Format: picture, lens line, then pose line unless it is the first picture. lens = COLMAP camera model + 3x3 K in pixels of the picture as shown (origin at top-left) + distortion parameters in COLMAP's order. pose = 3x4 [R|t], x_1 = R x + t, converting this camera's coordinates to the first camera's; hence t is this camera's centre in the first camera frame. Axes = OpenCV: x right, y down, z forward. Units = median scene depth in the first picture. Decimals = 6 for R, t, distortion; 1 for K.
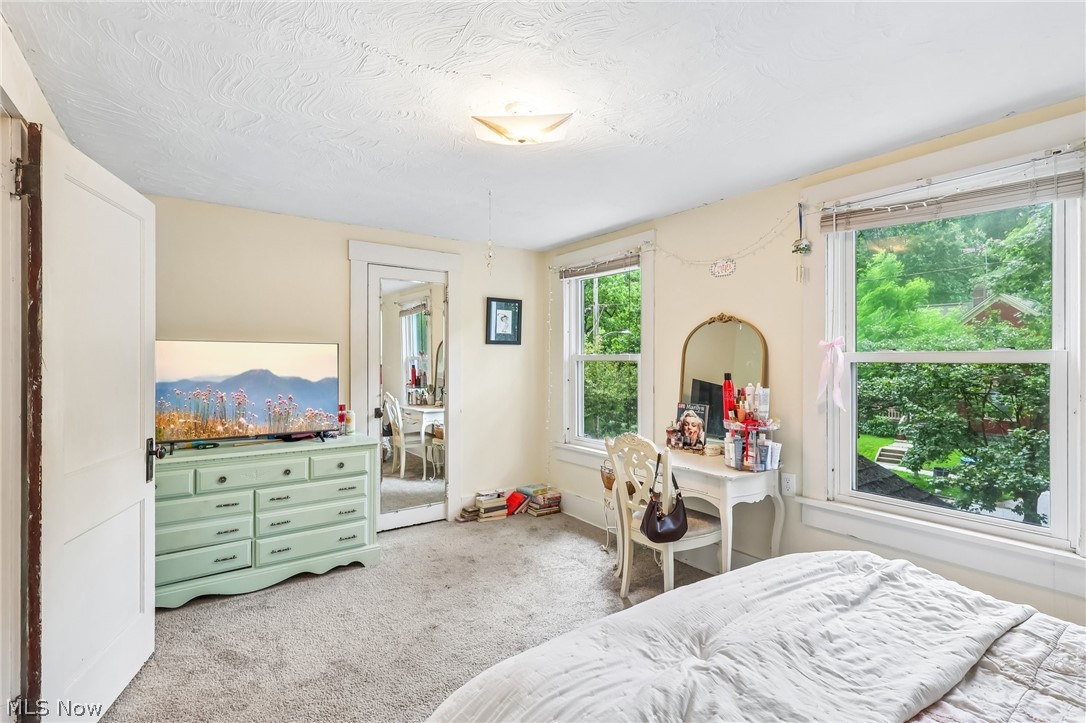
lens RADIAL K [[504.6, 0, 541.0], [0, 504.6, 359.6], [0, 0, 1]] dist [-0.003225, 0.001684]
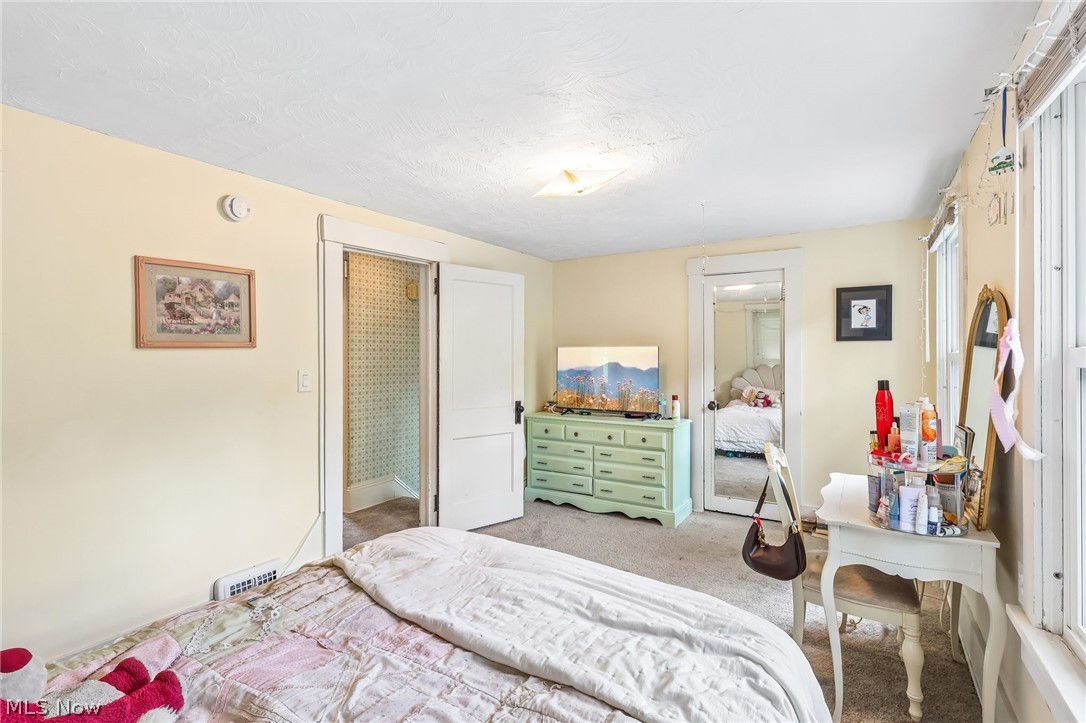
lens RADIAL K [[504.6, 0, 543.7], [0, 504.6, 359.4], [0, 0, 1]] dist [-0.003225, 0.001684]
pose [[0.386945, 0.004078, -0.922094, 0.770649], [-0.000656, 0.999991, 0.004147, -0.003331], [0.922102, -0.001000, 0.386944, 0.286031]]
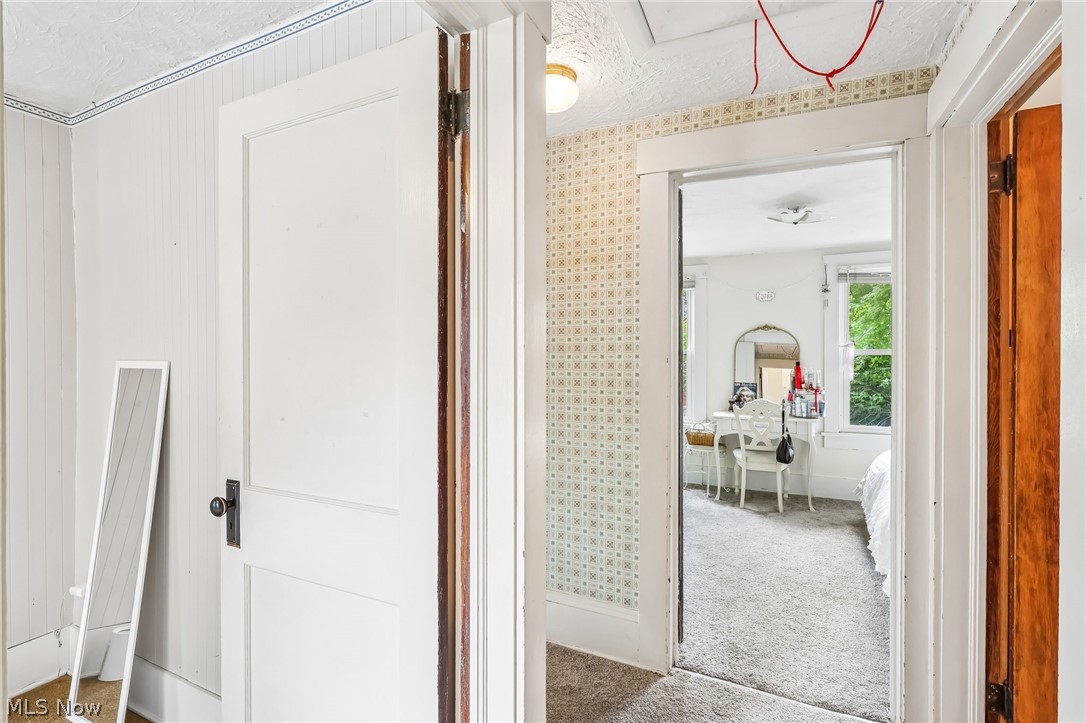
lens RADIAL K [[504.6, 0, 536.9], [0, 504.6, 355.3], [0, 0, 1]] dist [-0.003225, 0.001684]
pose [[0.872129, -0.003869, 0.489260, -0.632876], [0.003826, 0.999992, 0.001088, 0.000392], [-0.489261, 0.000923, 0.872137, -0.017698]]
